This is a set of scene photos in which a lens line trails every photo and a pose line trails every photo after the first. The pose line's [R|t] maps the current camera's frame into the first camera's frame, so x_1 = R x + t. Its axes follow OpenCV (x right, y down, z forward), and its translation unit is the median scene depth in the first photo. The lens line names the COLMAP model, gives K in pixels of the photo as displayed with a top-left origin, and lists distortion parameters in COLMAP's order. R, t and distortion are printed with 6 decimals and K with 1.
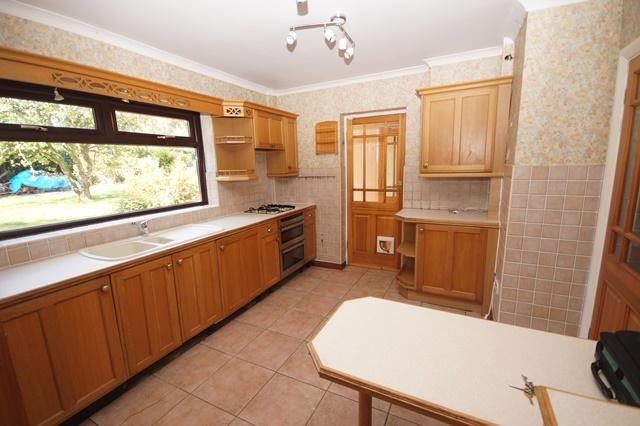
lens RADIAL K [[280.7, 0, 320.3], [0, 280.7, 213.2], [0, 0, 1]] dist [-0.001115, -0.000311]
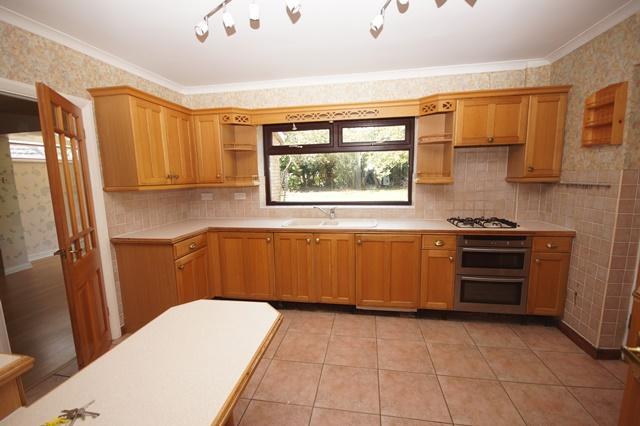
lens RADIAL K [[280.7, 0, 321.3], [0, 280.7, 213.6], [0, 0, 1]] dist [-0.001115, -0.000311]
pose [[0.306317, 0.151986, -0.939718, 0.456505], [-0.154594, 0.982010, 0.108434, -0.060720], [0.939293, 0.112060, 0.324302, 0.363833]]
